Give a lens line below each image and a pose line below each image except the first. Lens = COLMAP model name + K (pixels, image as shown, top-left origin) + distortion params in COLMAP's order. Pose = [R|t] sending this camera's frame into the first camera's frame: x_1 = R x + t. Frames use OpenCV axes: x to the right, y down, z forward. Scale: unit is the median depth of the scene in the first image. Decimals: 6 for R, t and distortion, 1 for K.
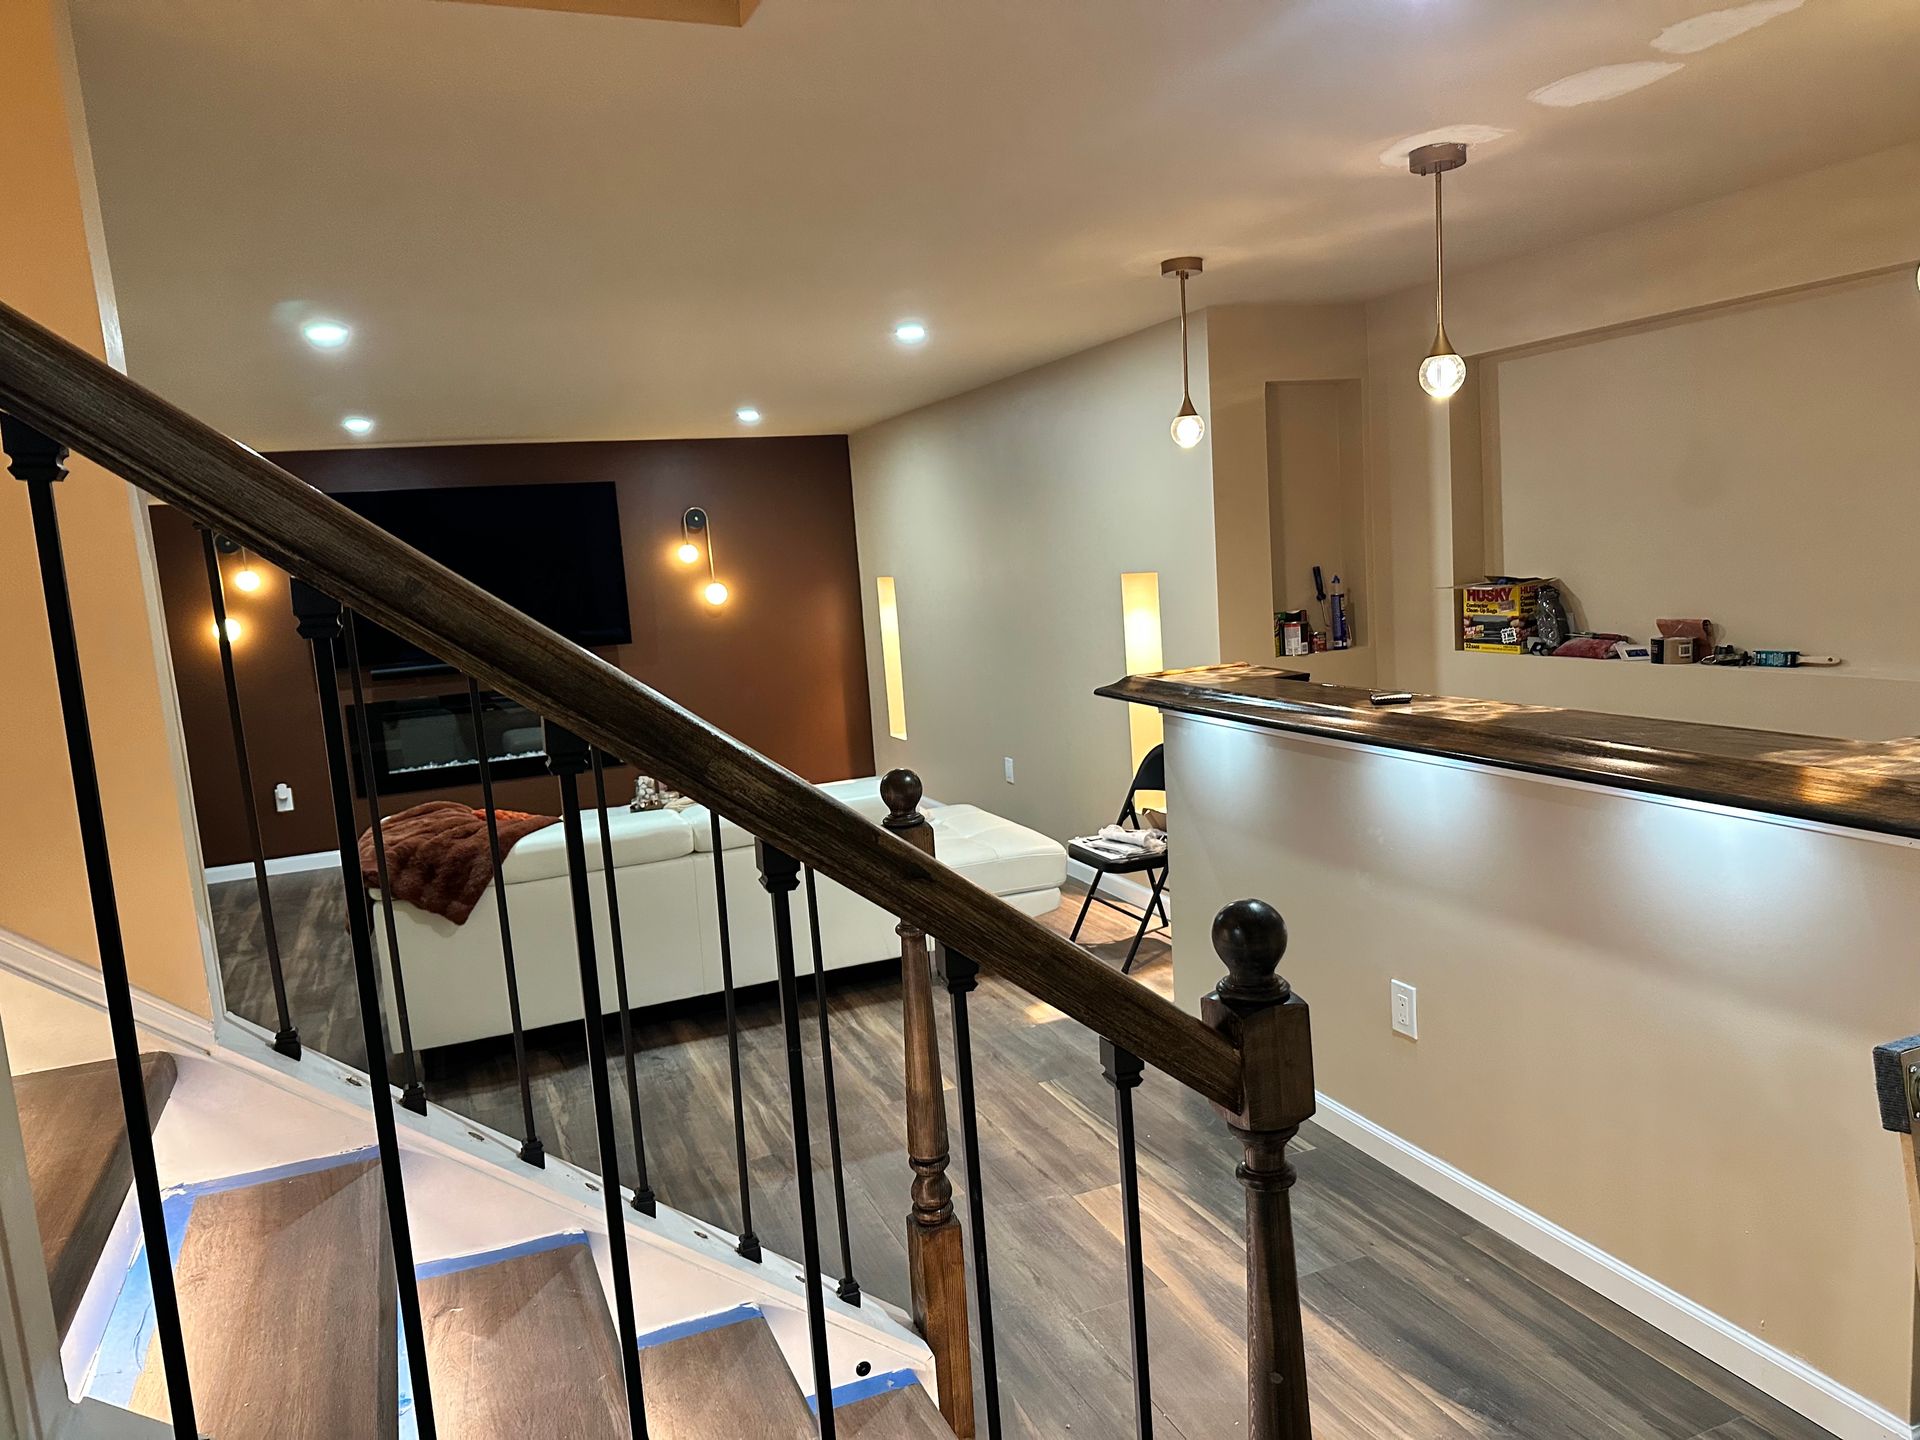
lens RADIAL K [[1416.2, 0, 960.0], [0, 1416.2, 720.0], [0, 0, 1]] dist [0.013985, 0.001908]
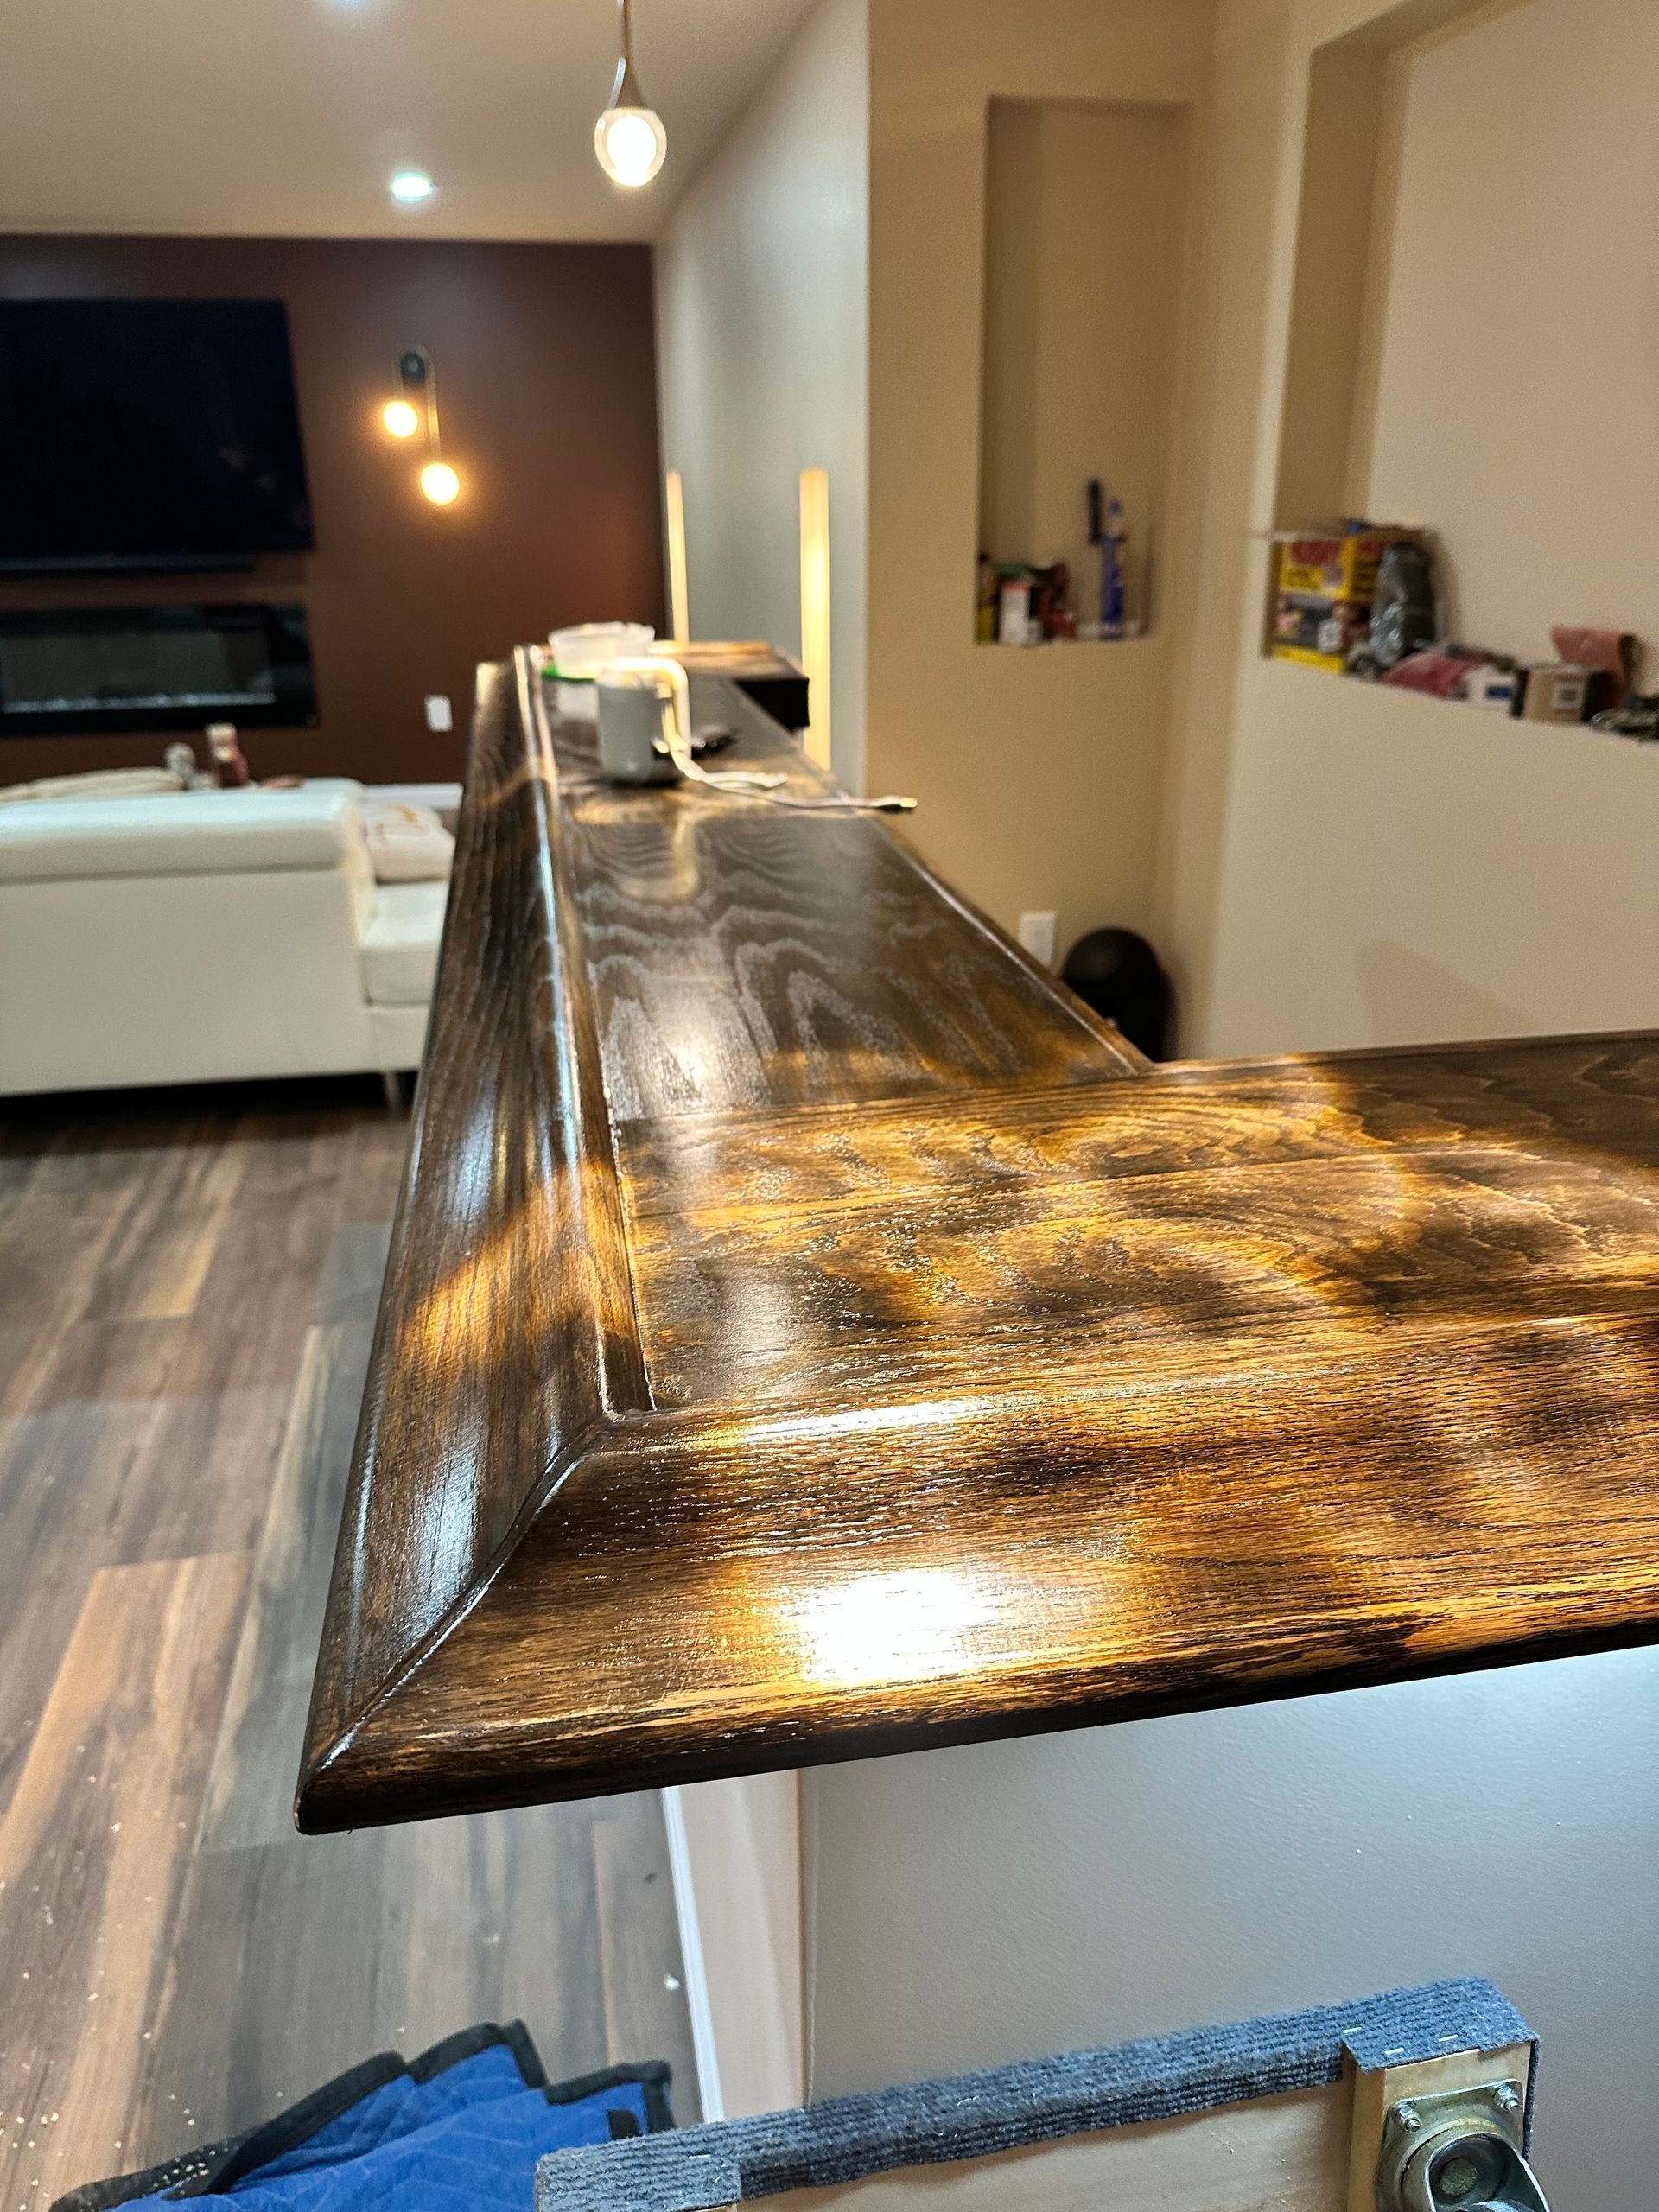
lens RADIAL K [[1631.6, 0, 829.5], [0, 1631.6, 1106.0], [0, 0, 1]] dist [0.013985, 0.001908]
pose [[0.979870, 0.127774, -0.153389, 0.314484], [-0.085111, 0.962395, 0.257977, -0.031498], [0.180584, -0.239729, 0.953897, 0.333763]]
